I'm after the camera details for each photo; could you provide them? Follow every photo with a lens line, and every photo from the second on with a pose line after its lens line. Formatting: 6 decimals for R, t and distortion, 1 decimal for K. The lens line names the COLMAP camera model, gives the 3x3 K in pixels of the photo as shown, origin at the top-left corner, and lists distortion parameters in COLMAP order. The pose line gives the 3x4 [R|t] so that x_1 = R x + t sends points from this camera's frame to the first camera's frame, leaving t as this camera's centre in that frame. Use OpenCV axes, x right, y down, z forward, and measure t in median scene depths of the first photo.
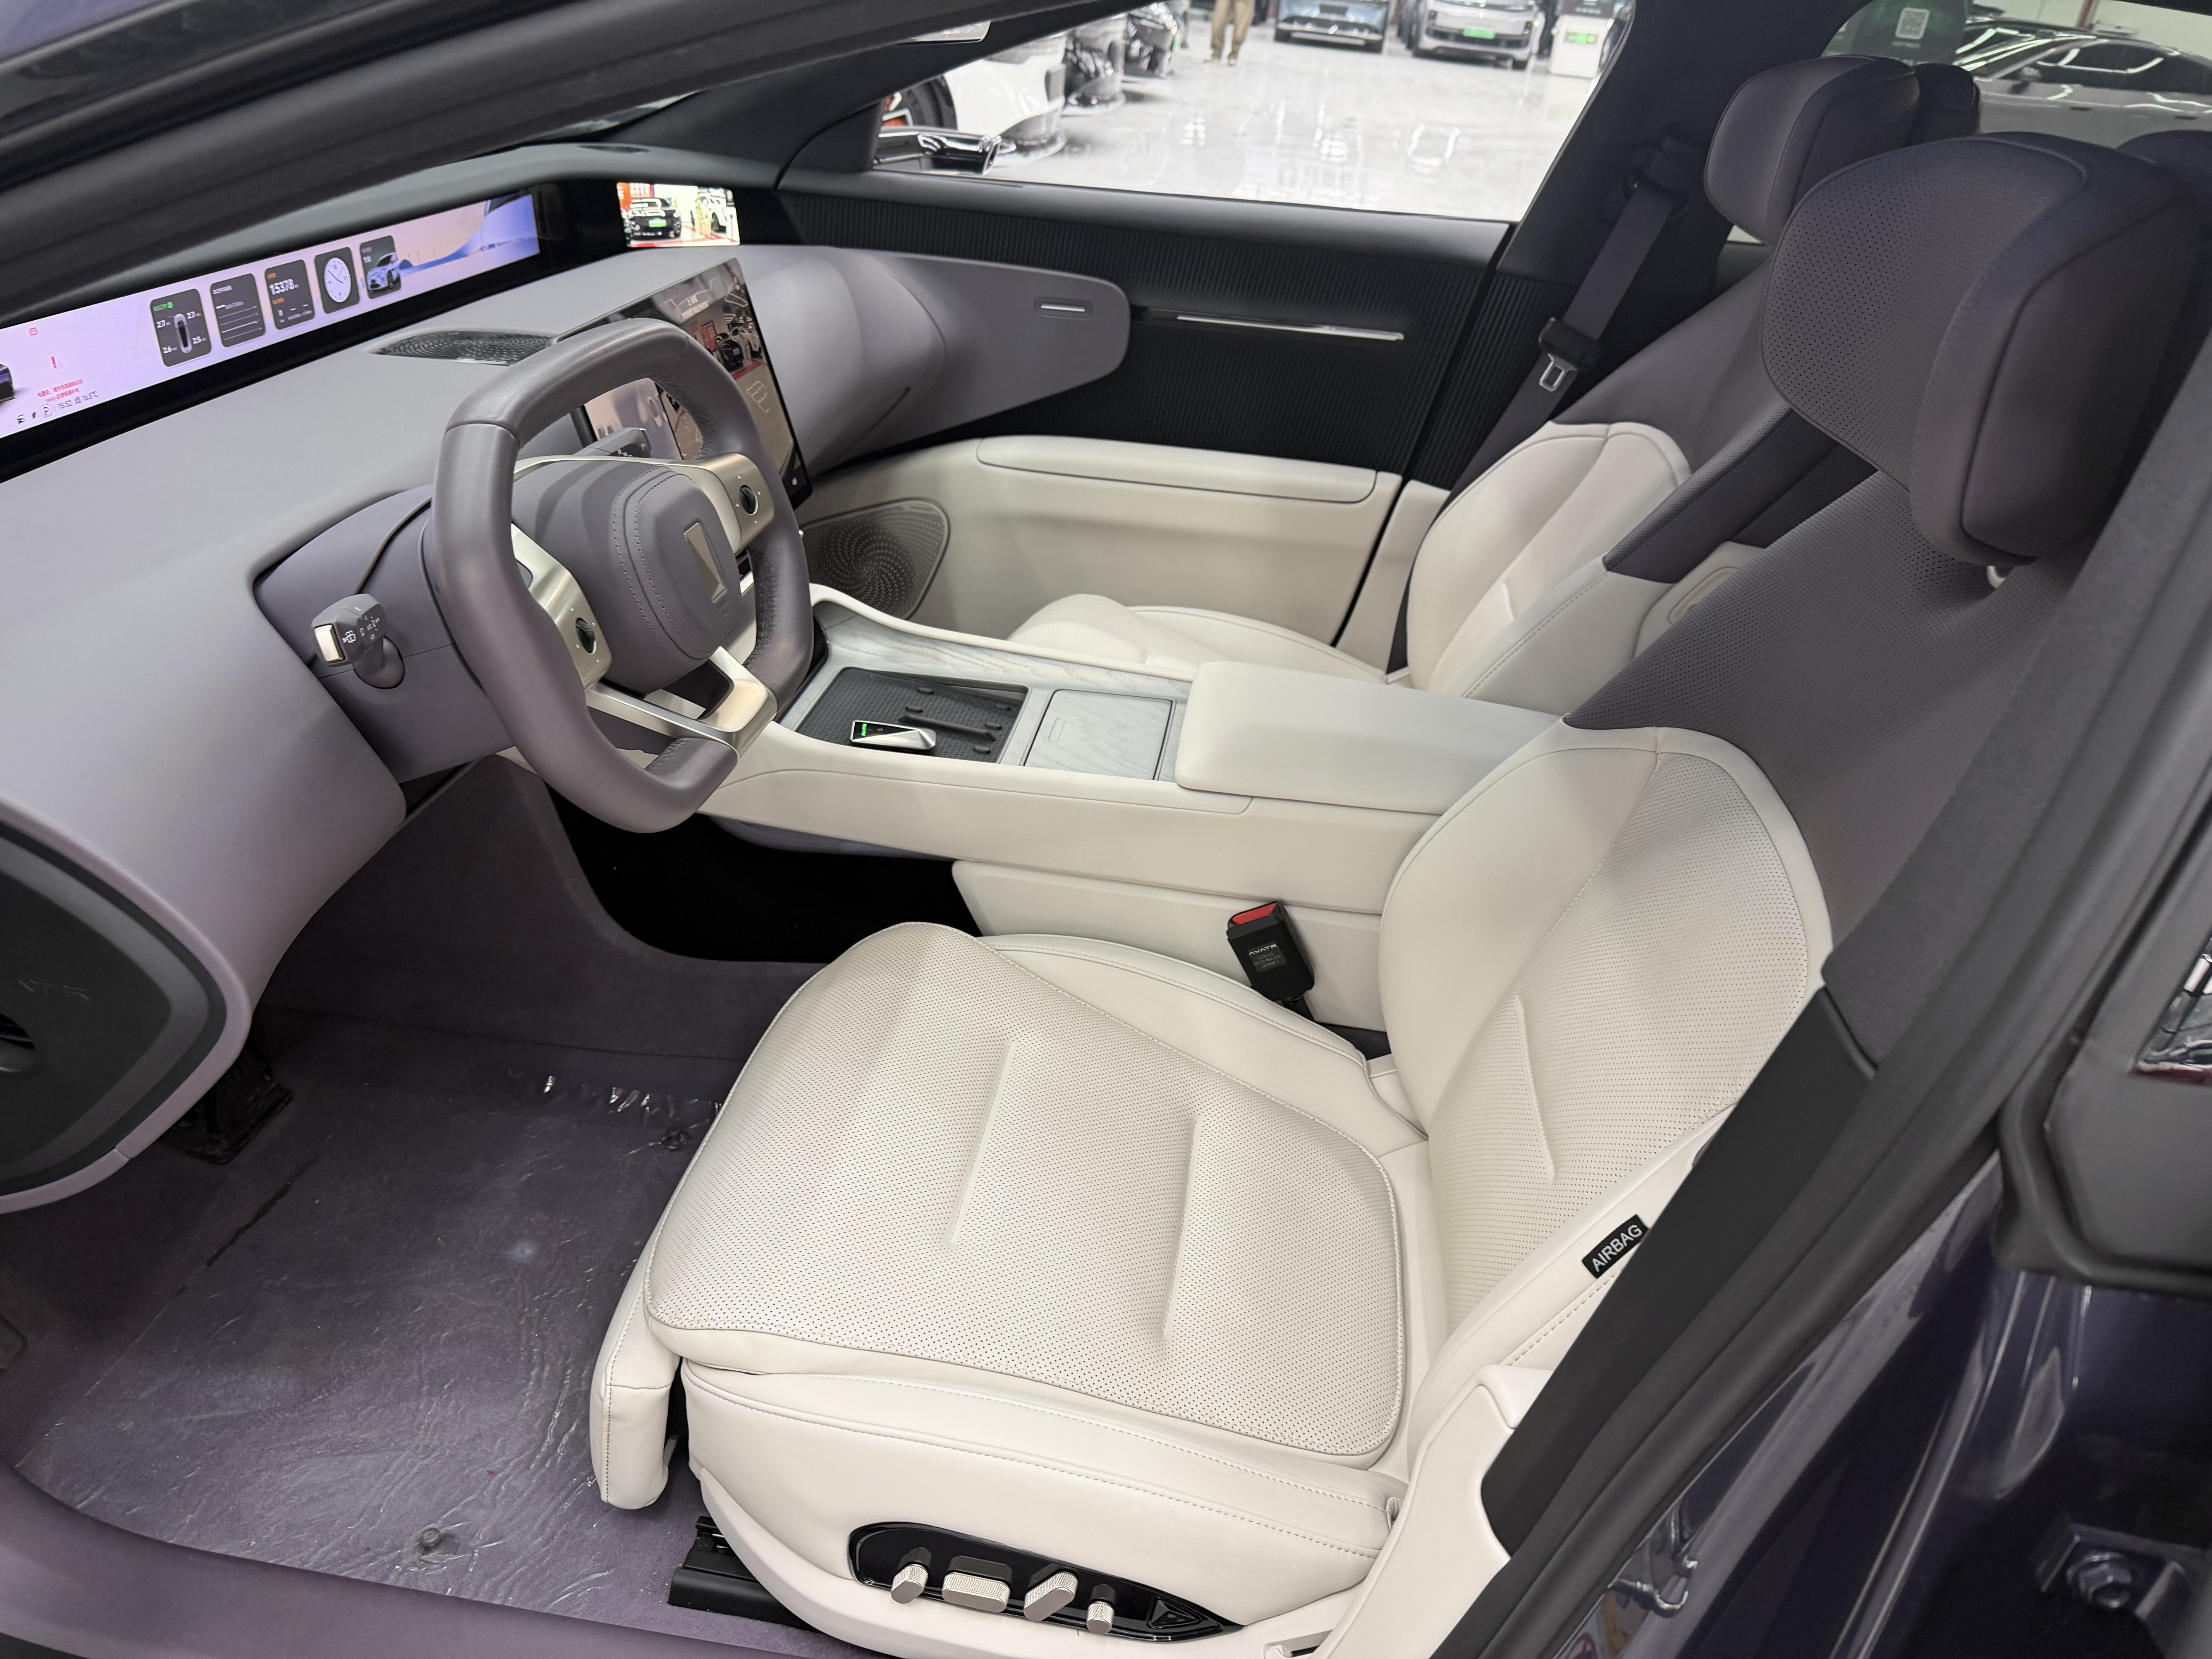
lens RADIAL K [[1569.7, 0, 1121.9], [0, 1569.7, 857.4], [0, 0, 1]] dist [0.019917, -0.031778]
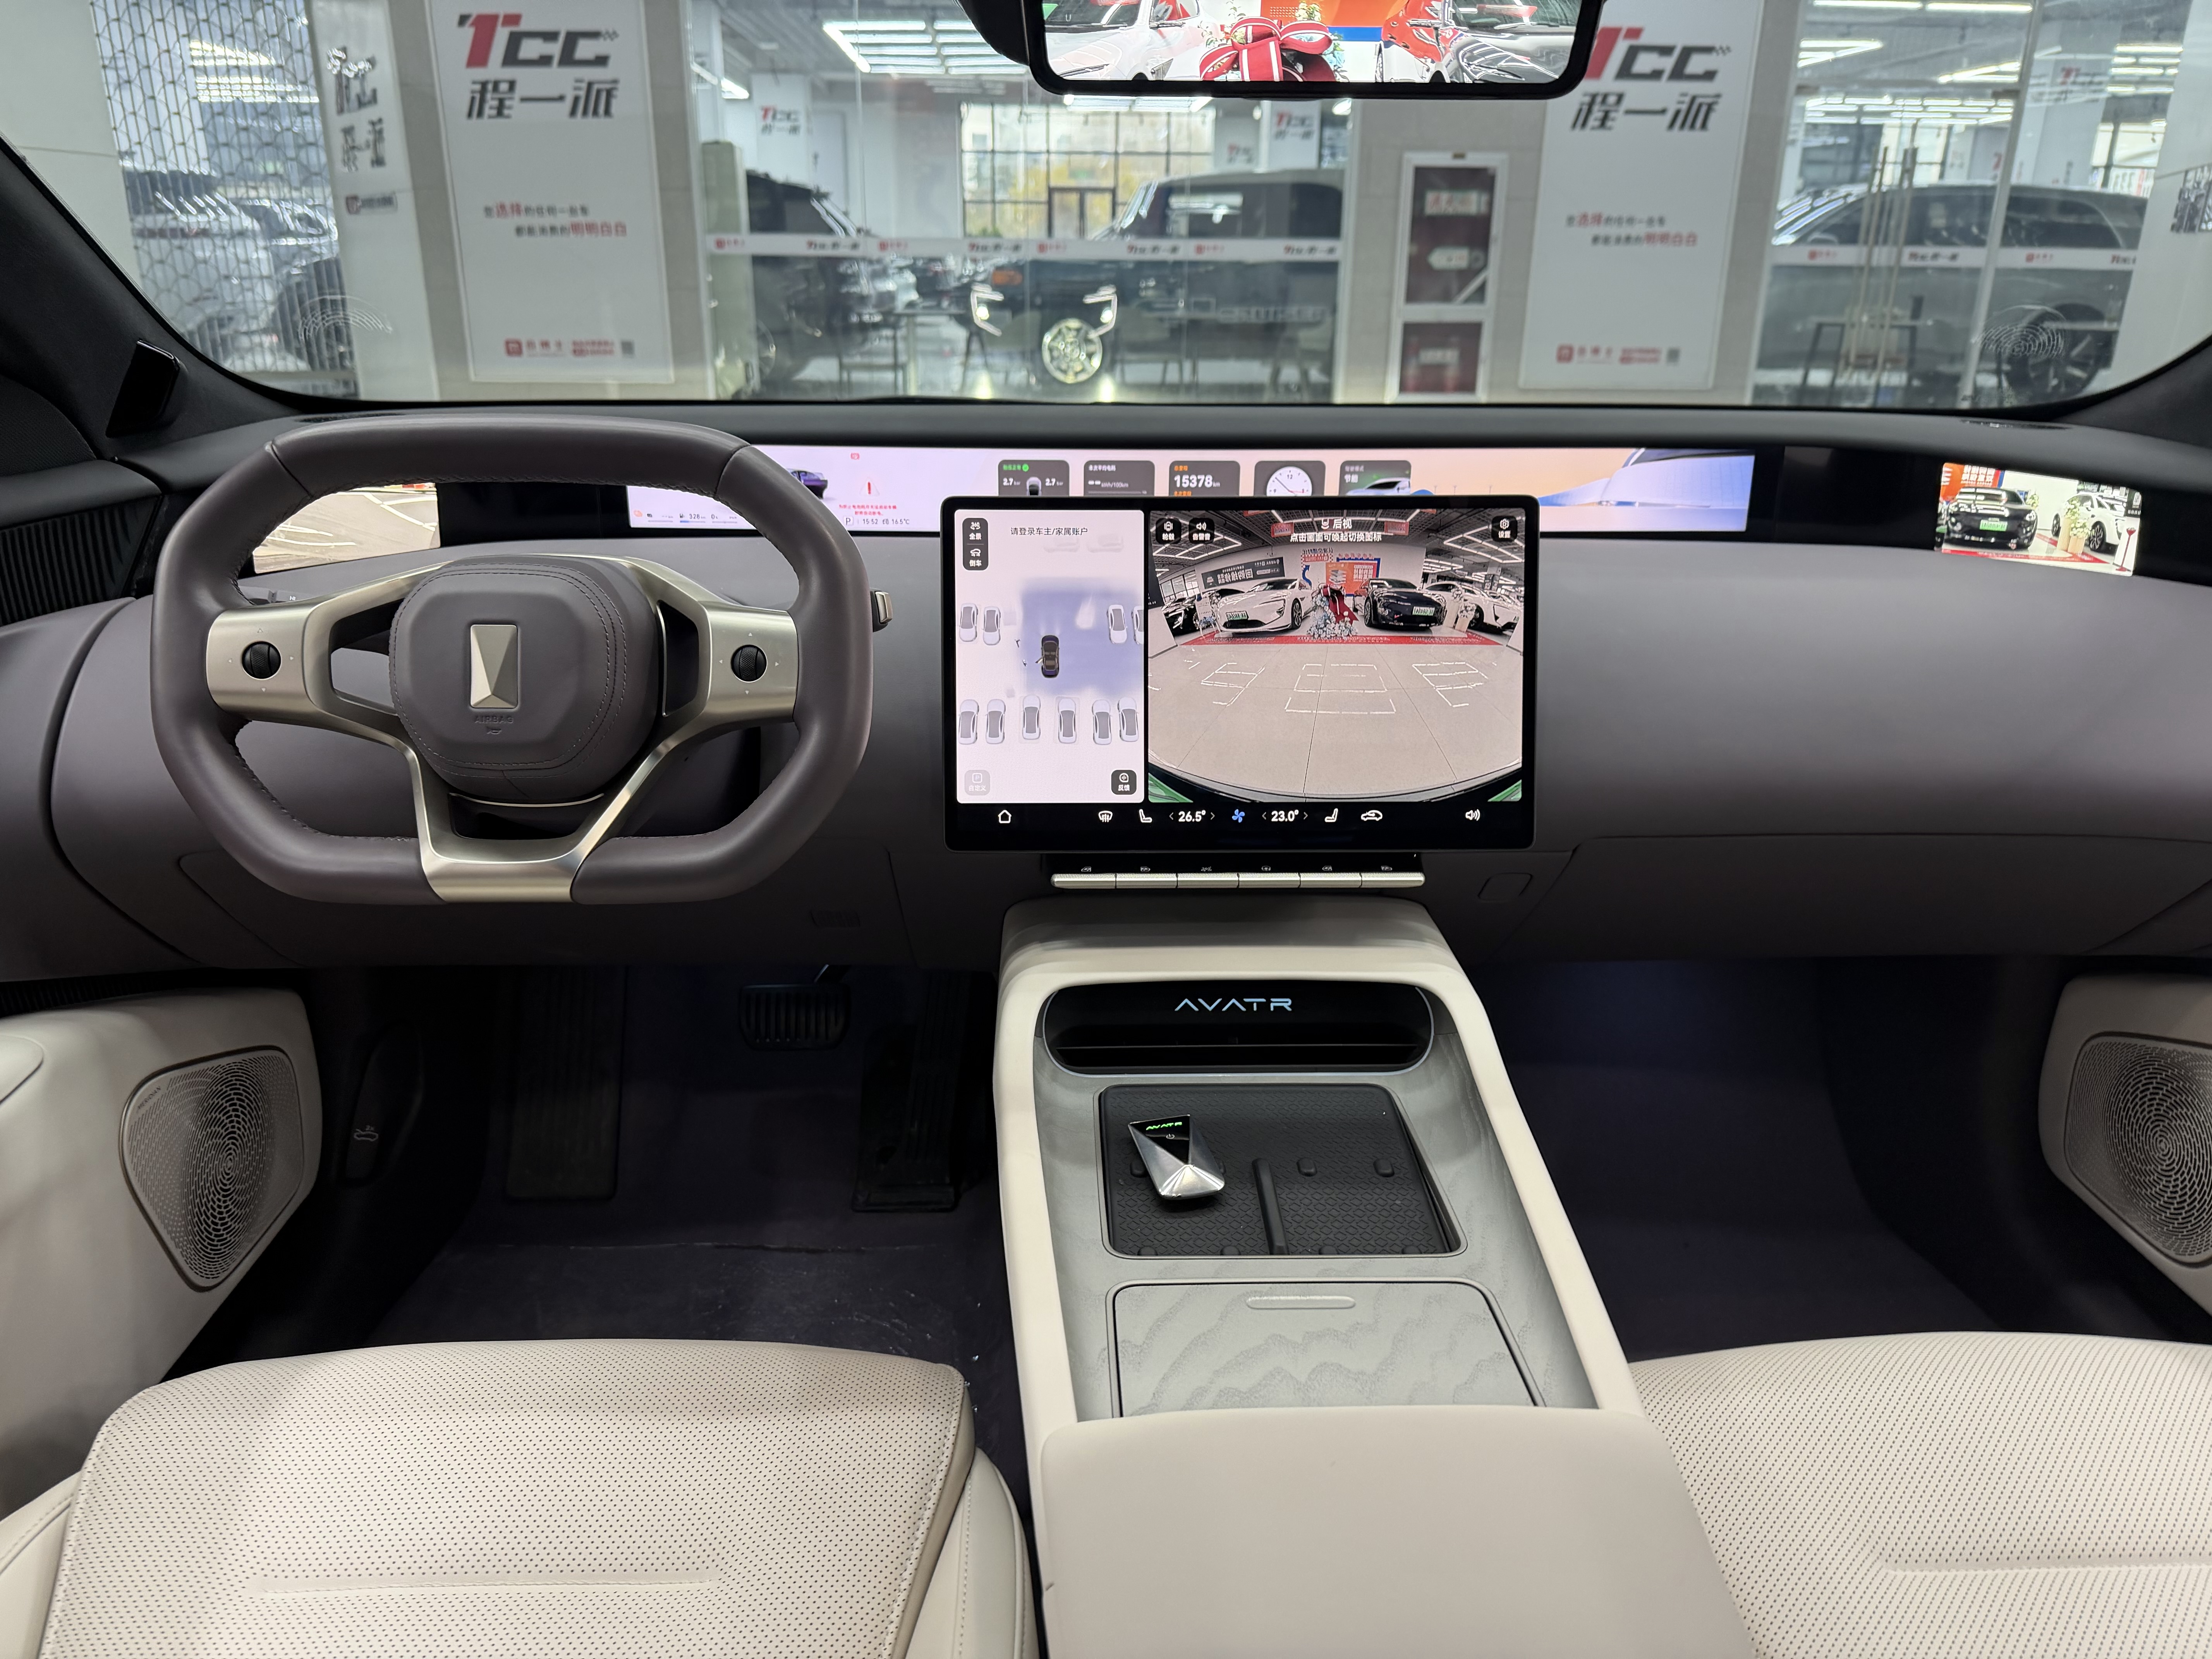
lens RADIAL K [[1569.7, 0, 1090.8], [0, 1569.7, 828.8], [0, 0, 1]] dist [0.019917, -0.031778]
pose [[0.149409, 0.248905, -0.956934, 0.324710], [-0.487857, 0.860352, 0.147613, -0.202982], [0.860042, 0.444793, 0.249975, 0.559377]]
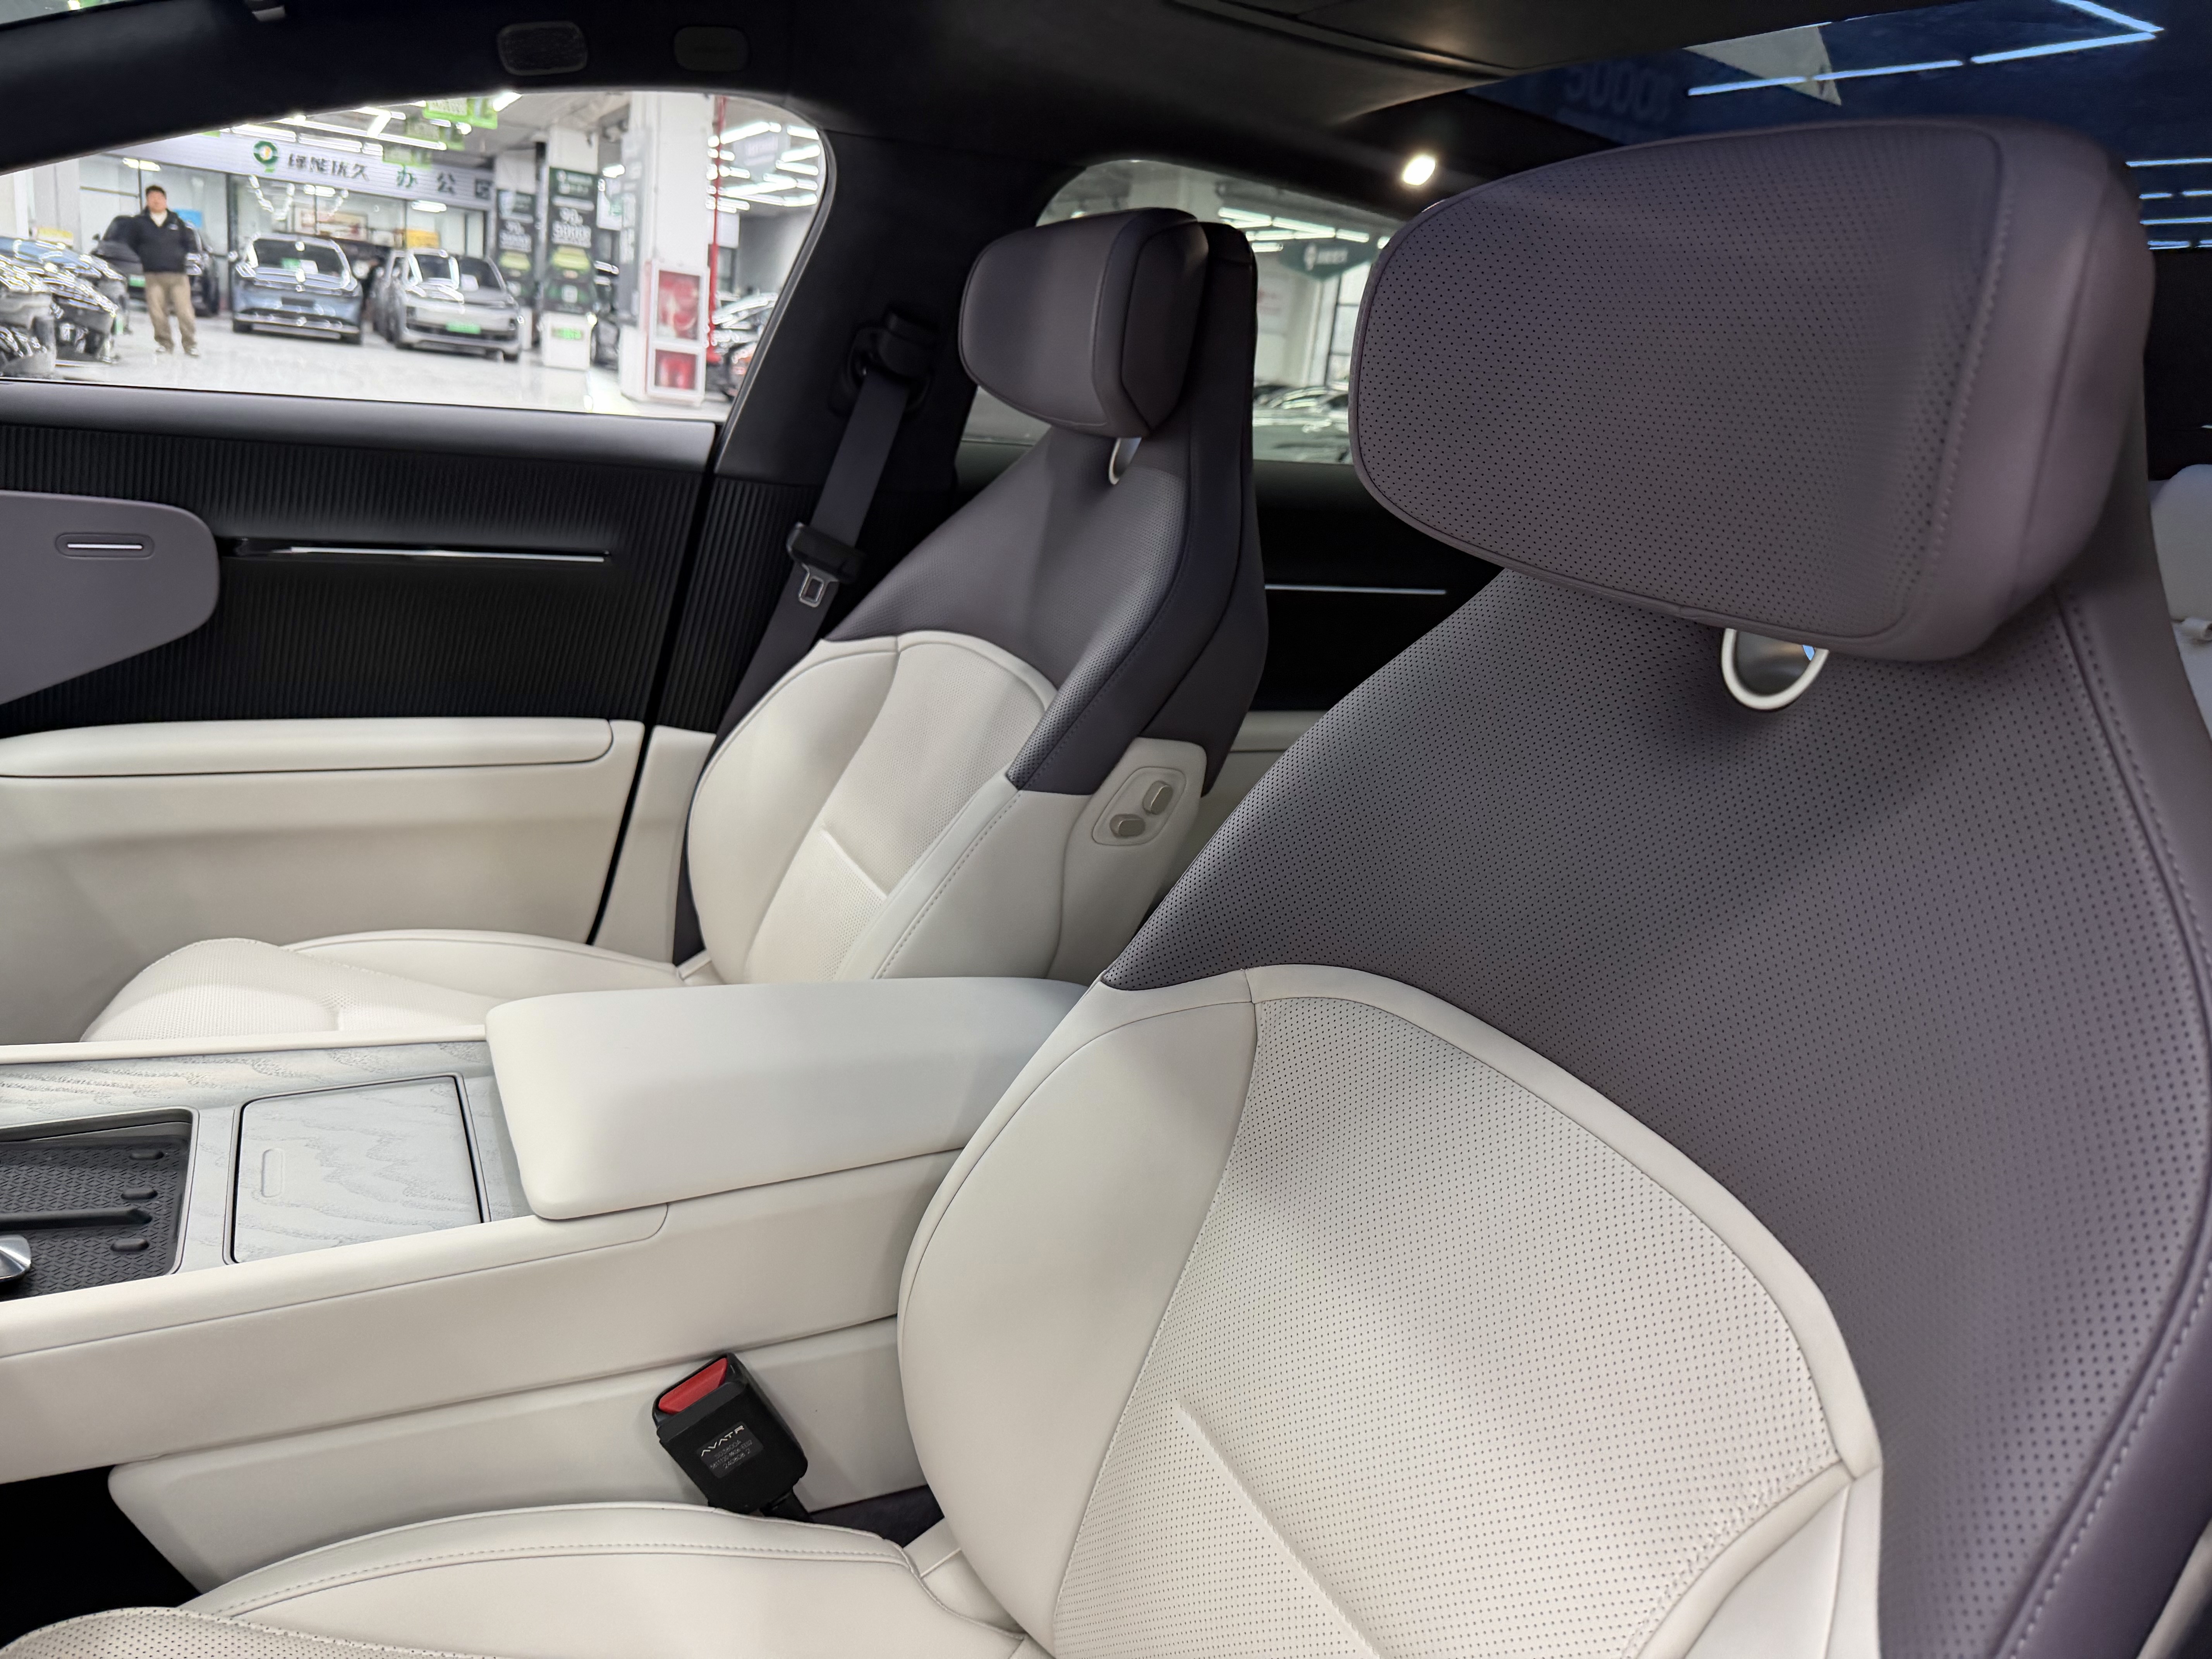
lens RADIAL K [[1569.7, 0, 1125.7], [0, 1569.7, 824.9], [0, 0, 1]] dist [0.019917, -0.031778]
pose [[0.833212, -0.145807, 0.533384, -0.053939], [0.240344, 0.964221, -0.111864, -0.049102], [-0.497989, 0.221402, 0.838444, 0.240162]]
